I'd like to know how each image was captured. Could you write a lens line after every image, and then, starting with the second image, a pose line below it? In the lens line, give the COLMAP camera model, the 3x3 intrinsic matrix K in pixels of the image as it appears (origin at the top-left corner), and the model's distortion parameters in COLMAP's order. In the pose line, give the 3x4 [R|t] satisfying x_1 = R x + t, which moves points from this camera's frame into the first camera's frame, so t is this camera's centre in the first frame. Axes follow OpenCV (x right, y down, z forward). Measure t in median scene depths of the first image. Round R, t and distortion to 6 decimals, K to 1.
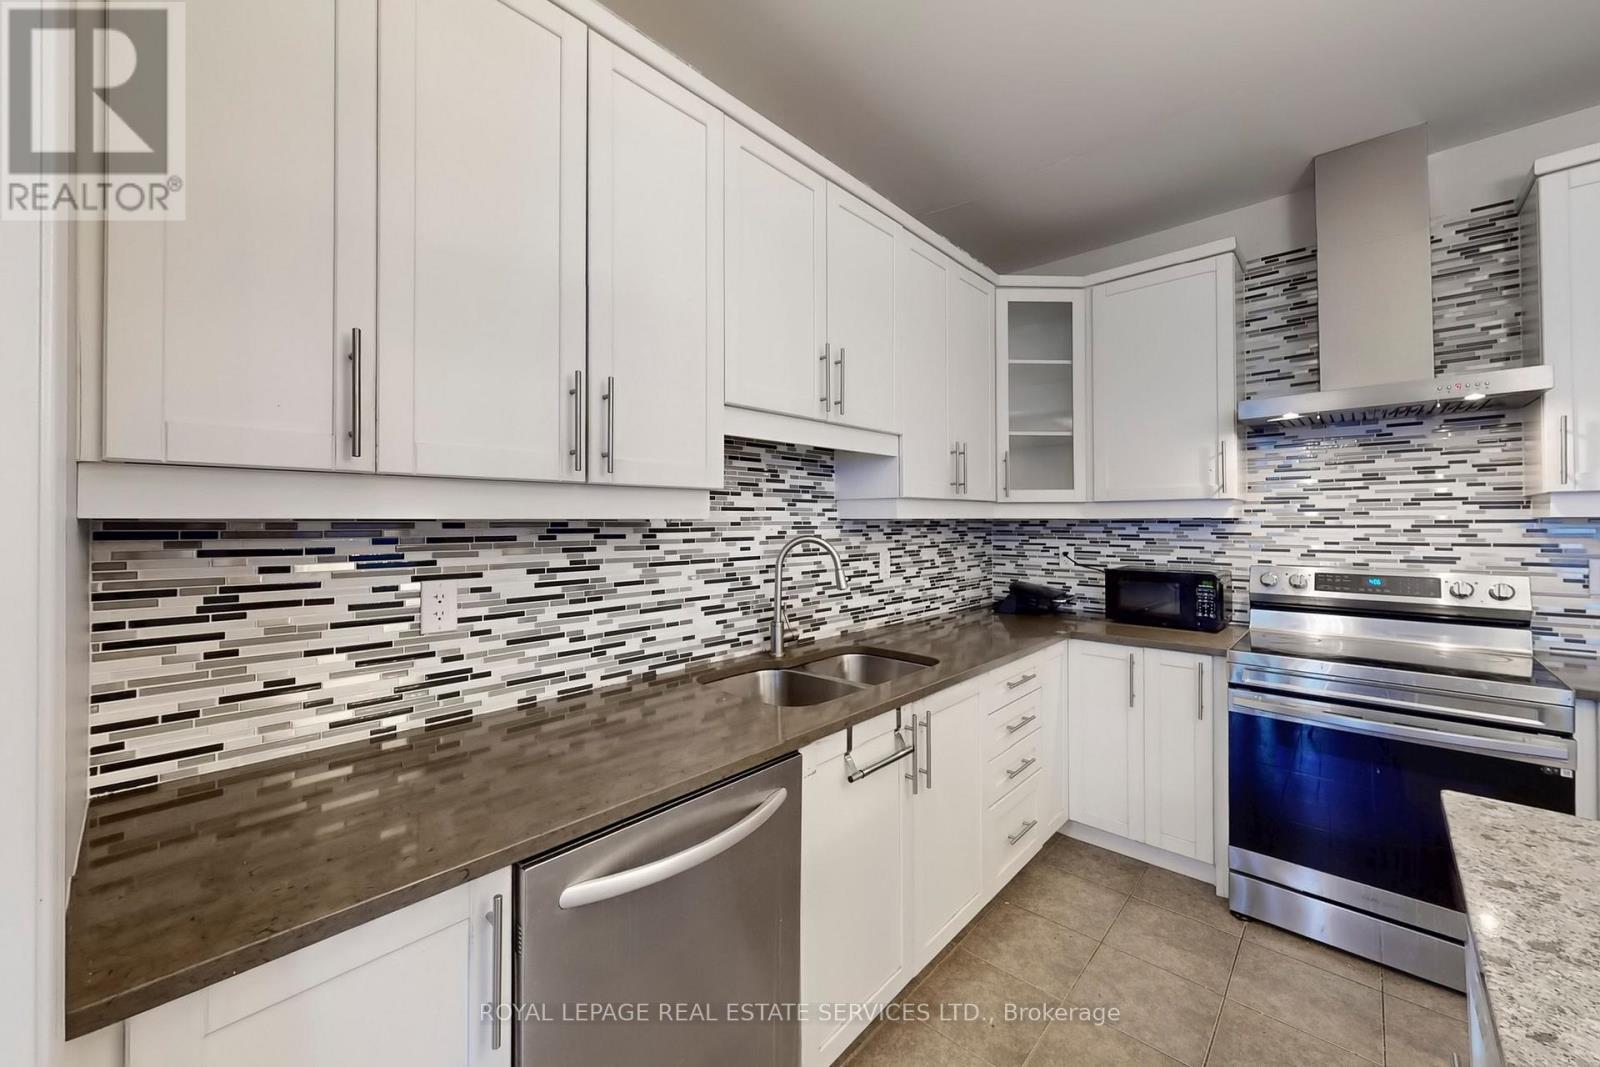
lens RADIAL K [[612.1, 0, 802.6], [0, 612.1, 521.0], [0, 0, 1]] dist [0.001765, 0.000161]
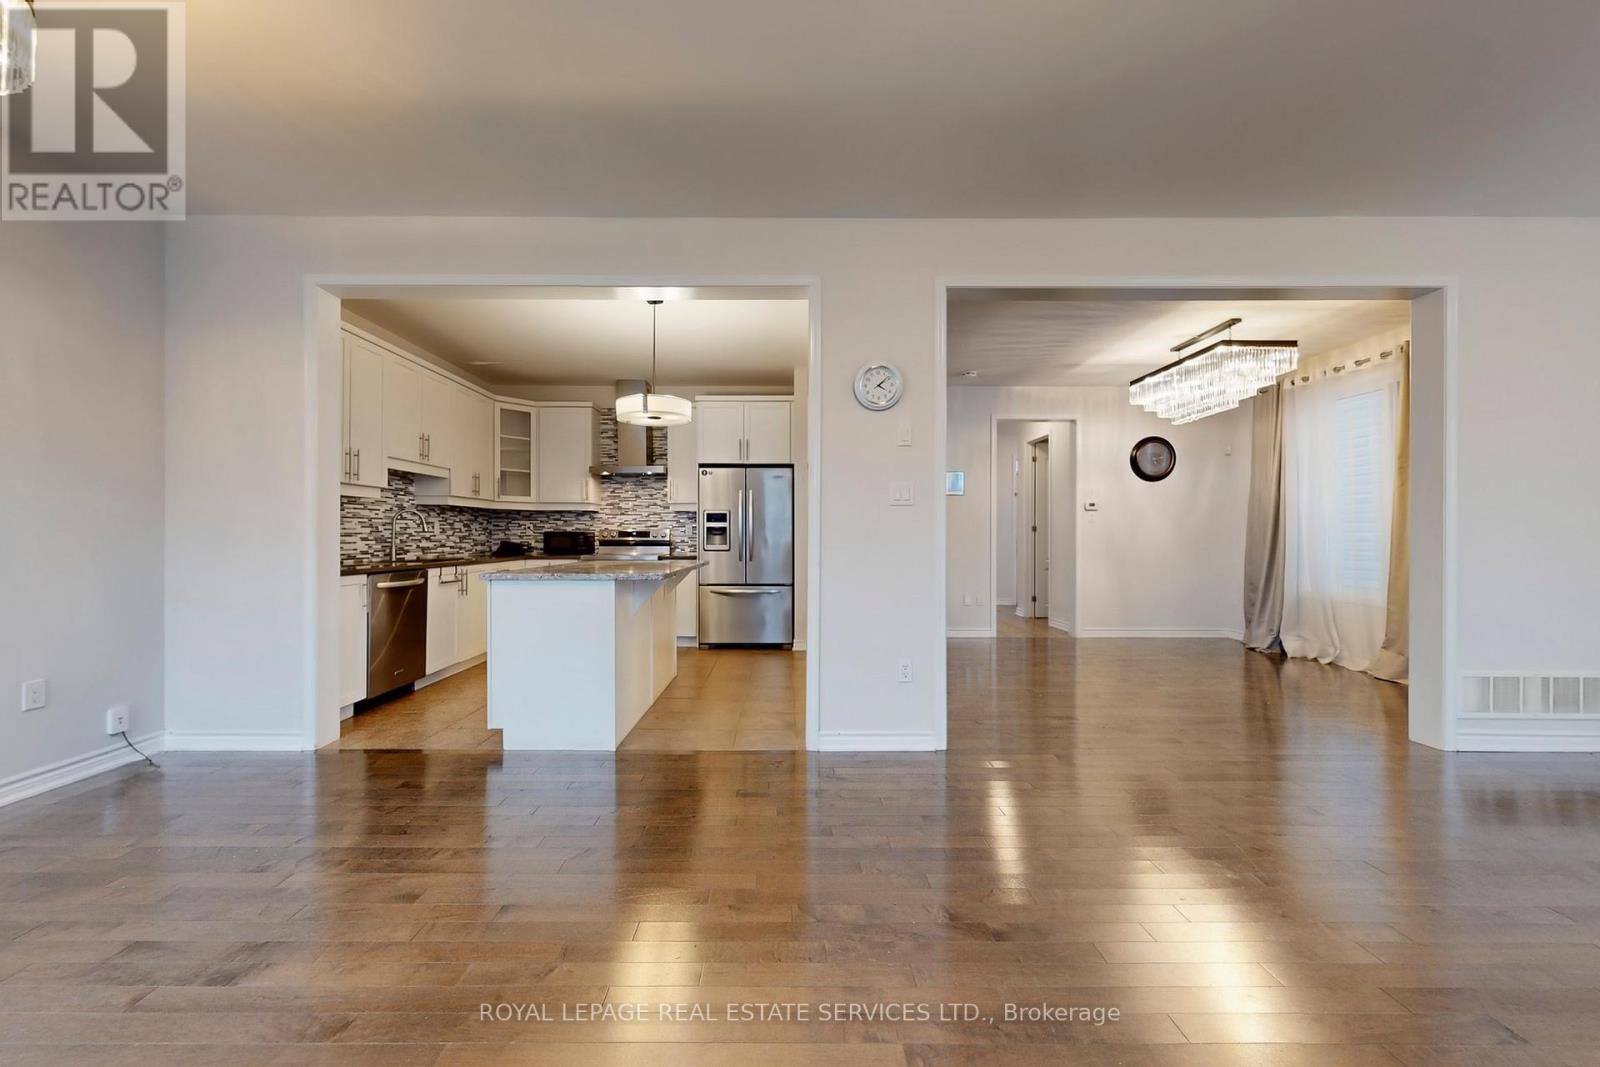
lens RADIAL K [[606.4, 0, 782.7], [0, 606.4, 535.5], [0, 0, 1]] dist [0.001854, 0.000128]
pose [[0.735902, 0.004853, 0.677071, -0.505551], [-0.004124, 0.999988, -0.002685, 0.123481], [-0.677076, -0.000817, 0.735913, -1.671435]]
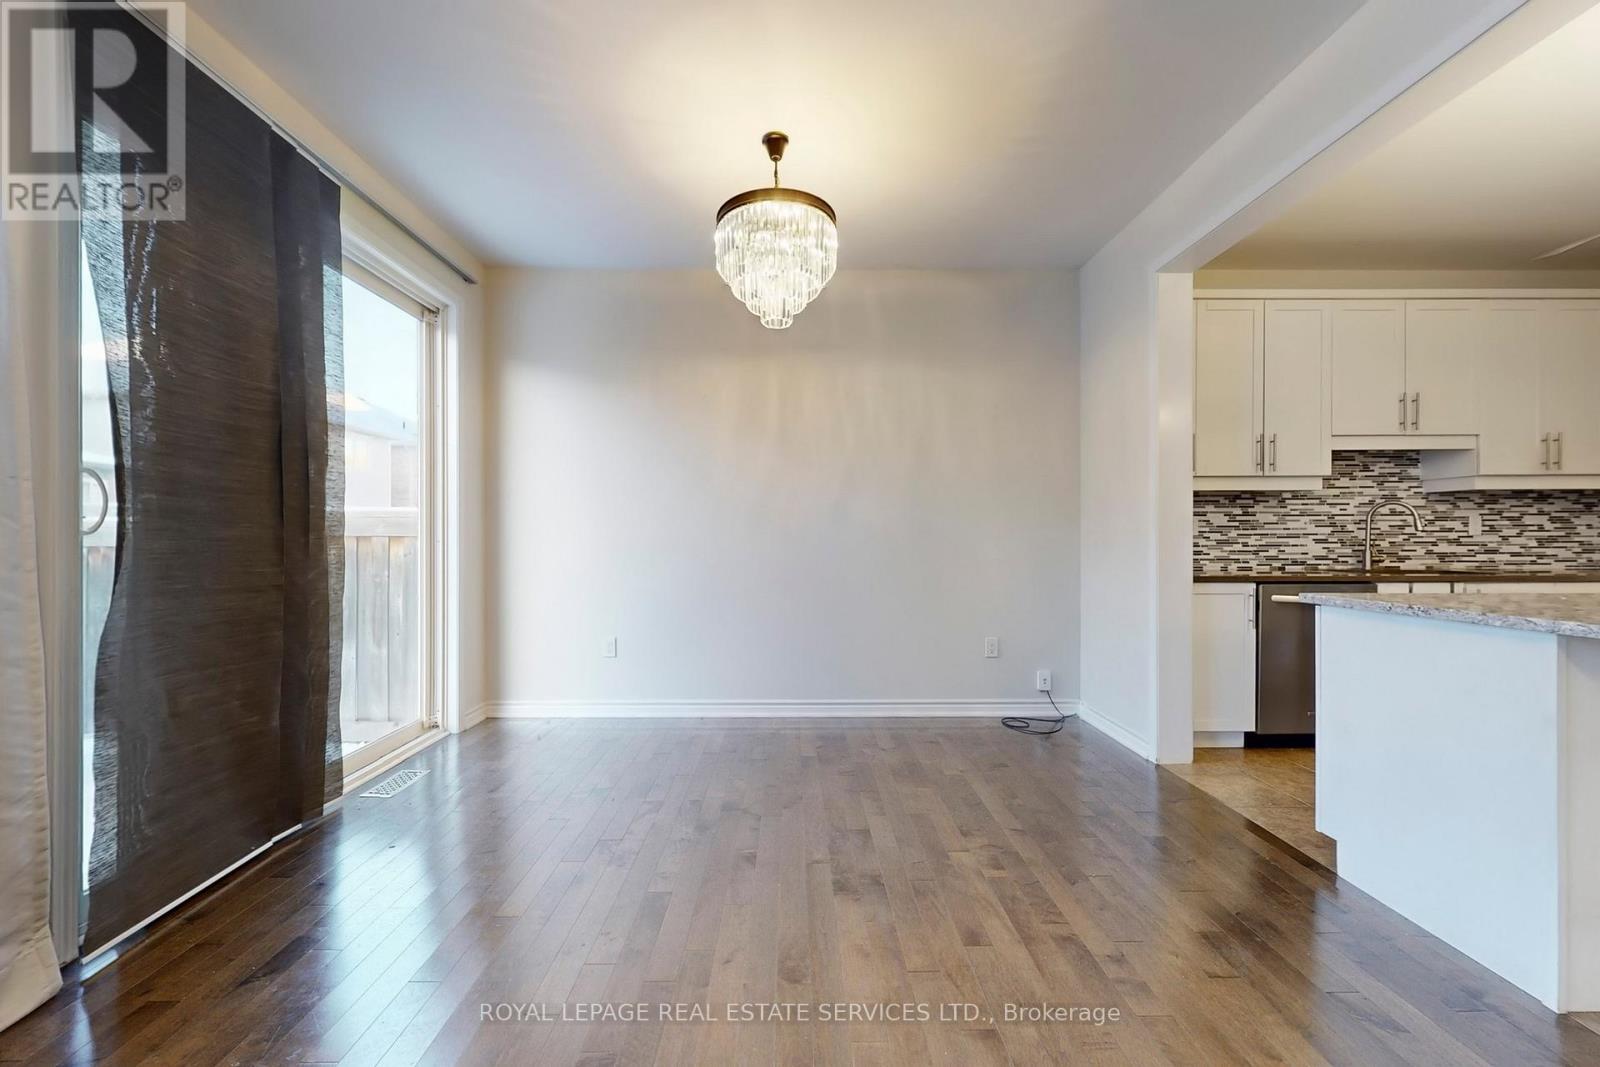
lens RADIAL K [[598.2, 0, 798.2], [0, 598.2, 540.7], [0, 0, 1]] dist [-0.000223, -0.000033]
pose [[0.682790, 0.003638, -0.730606, 0.096793], [0.001655, 0.999977, 0.006526, 0.121443], [0.730613, -0.005666, 0.682768, -1.361540]]
